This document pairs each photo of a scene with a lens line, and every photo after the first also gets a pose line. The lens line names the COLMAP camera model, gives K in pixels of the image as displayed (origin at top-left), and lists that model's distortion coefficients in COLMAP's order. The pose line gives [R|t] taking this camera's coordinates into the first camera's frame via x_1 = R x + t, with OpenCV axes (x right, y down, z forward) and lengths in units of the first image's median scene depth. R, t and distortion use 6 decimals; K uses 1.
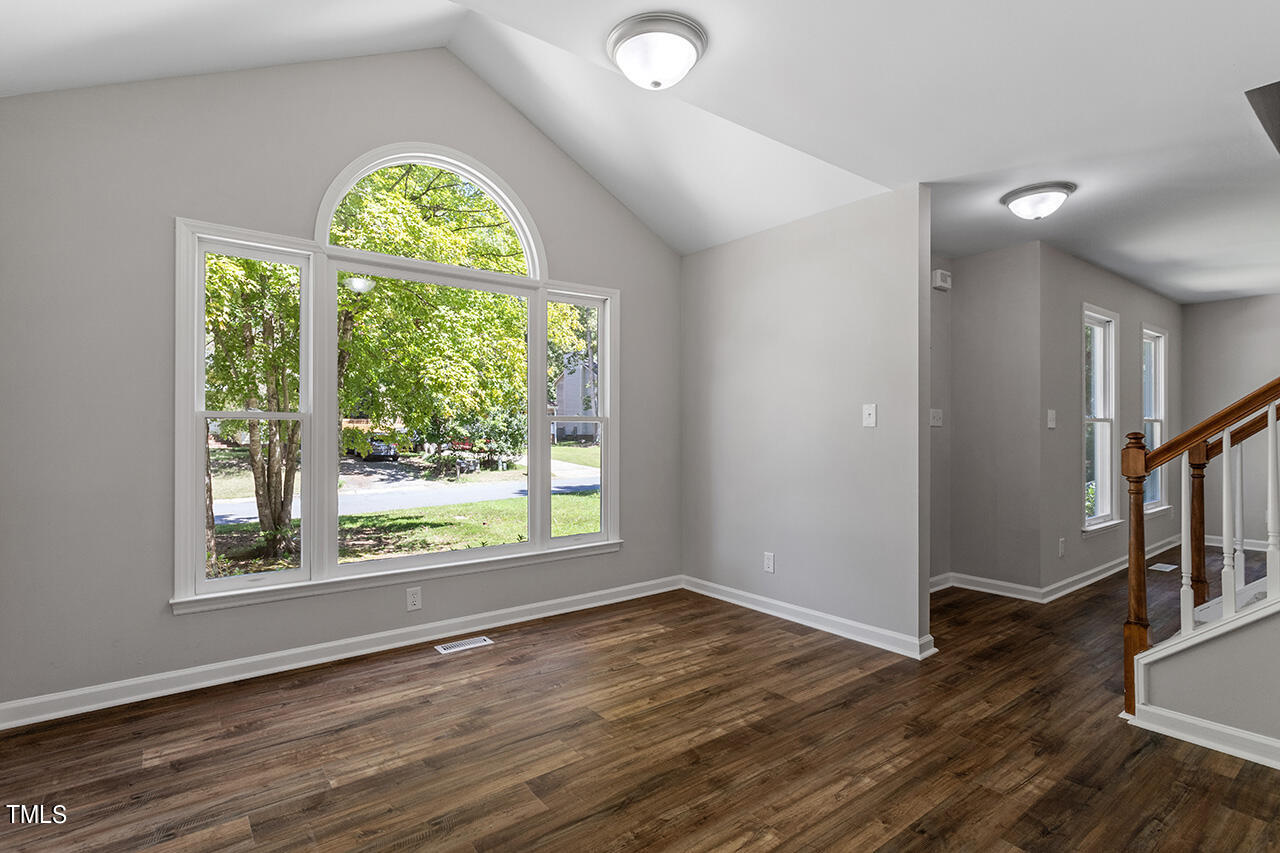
lens RADIAL K [[629.7, 0, 627.6], [0, 629.7, 434.4], [0, 0, 1]] dist [-0.000222, -0.000641]
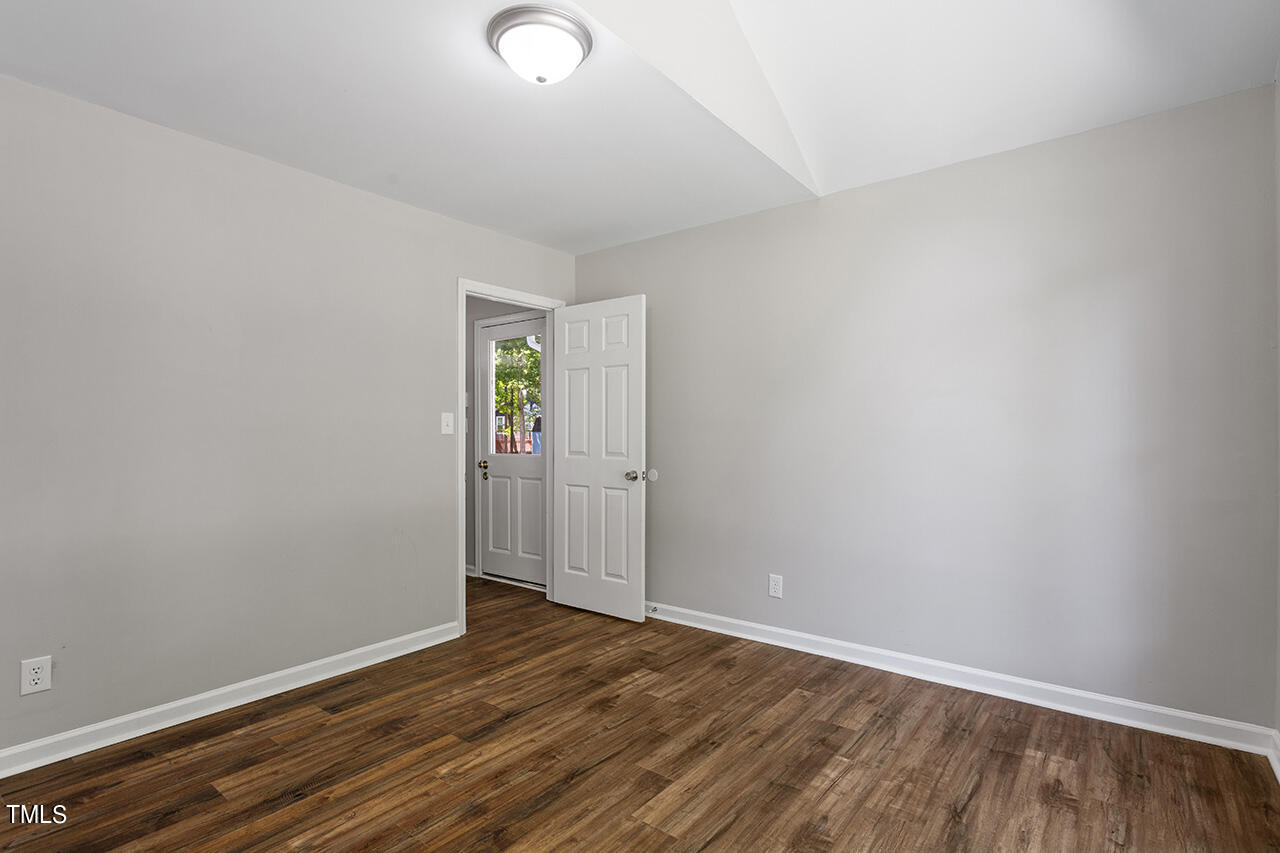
lens RADIAL K [[629.7, 0, 627.6], [0, 629.7, 434.4], [0, 0, 1]] dist [-0.000222, -0.000641]
pose [[-0.970207, 0.002031, -0.242267, 0.152347], [0.001472, 0.999996, 0.002492, -0.006671], [0.242271, 0.002061, -0.970206, 1.963014]]
